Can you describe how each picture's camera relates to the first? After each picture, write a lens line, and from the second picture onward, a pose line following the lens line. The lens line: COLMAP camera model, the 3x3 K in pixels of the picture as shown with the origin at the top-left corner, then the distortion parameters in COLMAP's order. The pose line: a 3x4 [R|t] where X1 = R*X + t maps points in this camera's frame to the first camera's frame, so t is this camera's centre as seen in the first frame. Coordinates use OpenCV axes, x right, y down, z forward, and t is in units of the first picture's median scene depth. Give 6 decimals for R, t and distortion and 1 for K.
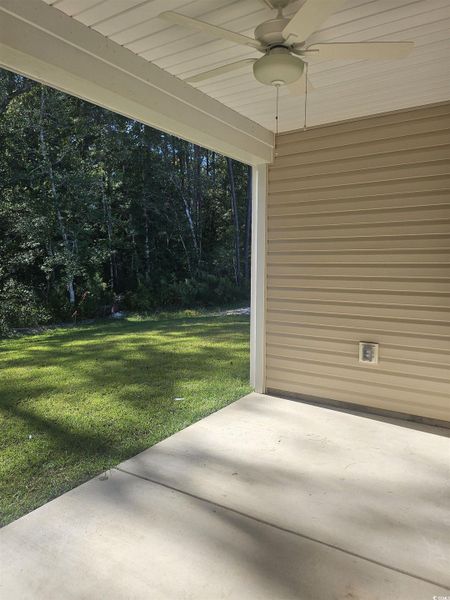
lens RADIAL K [[433.6, 0, 225.0], [0, 433.6, 300.0], [0, 0, 1]] dist [0.003301, -0.004258]
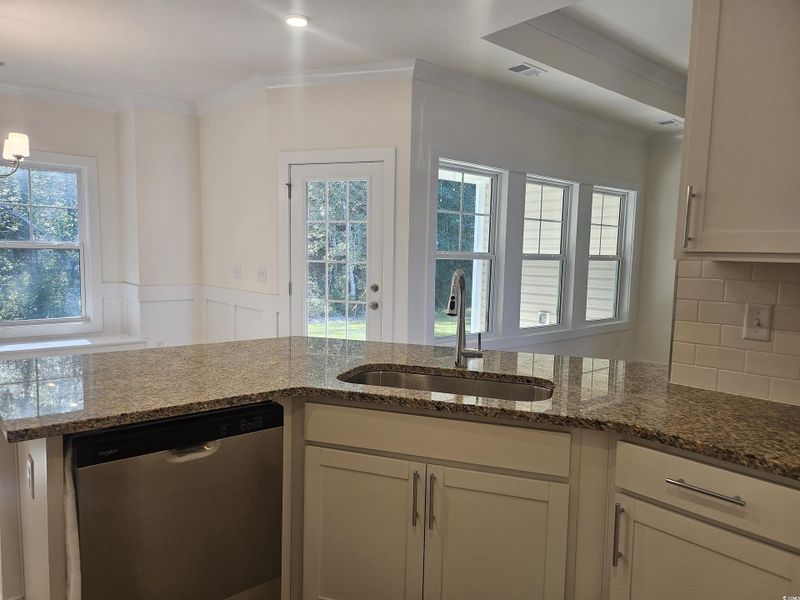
lens RADIAL K [[559.4, 0, 400.0], [0, 559.4, 300.0], [0, 0, 1]] dist [0.056196, -0.068215]
pose [[0.966094, 0.041924, -0.254765, 0.071188], [-0.045118, 0.998959, -0.006705, 0.020226], [0.254219, 0.017972, 0.966980, -0.188682]]
